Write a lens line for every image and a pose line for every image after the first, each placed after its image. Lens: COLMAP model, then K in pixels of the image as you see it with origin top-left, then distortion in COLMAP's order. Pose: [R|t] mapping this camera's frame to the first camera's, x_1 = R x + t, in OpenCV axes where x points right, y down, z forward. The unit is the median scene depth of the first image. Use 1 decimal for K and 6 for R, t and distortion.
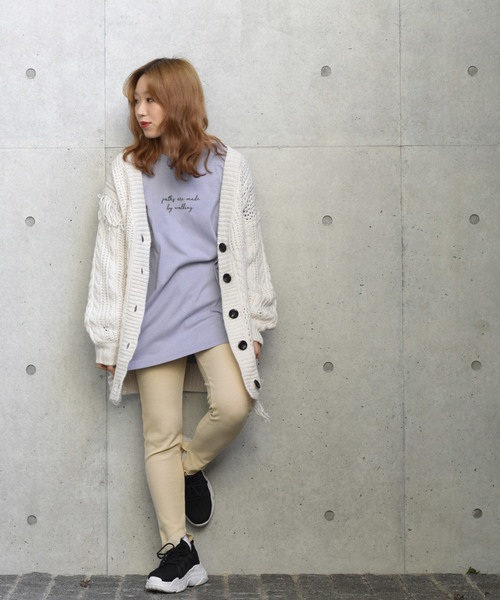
lens RADIAL K [[2716.0, 0, 252.2], [0, 2716.0, 303.1], [0, 0, 1]] dist [-0.448458, 0.000000]
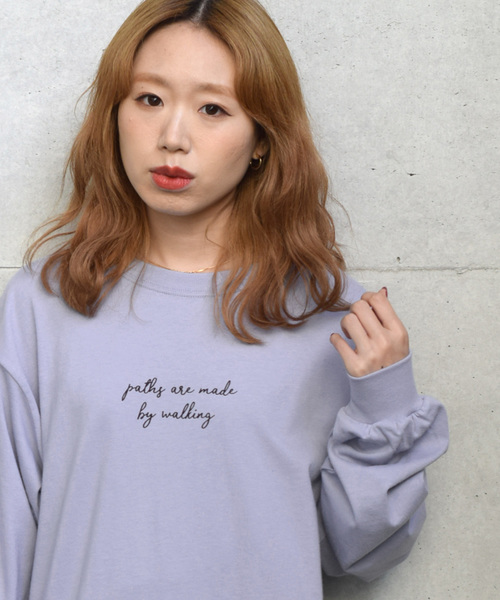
lens RADIAL K [[2716.0, 0, 249.7], [0, 2716.0, 299.6], [0, 0, 1]] dist [-0.448458, 0.000000]
pose [[0.999910, 0.011067, -0.007641, -0.014532], [-0.011437, 0.998675, -0.050174, -0.035813], [0.007075, 0.050257, 0.998711, 0.652070]]
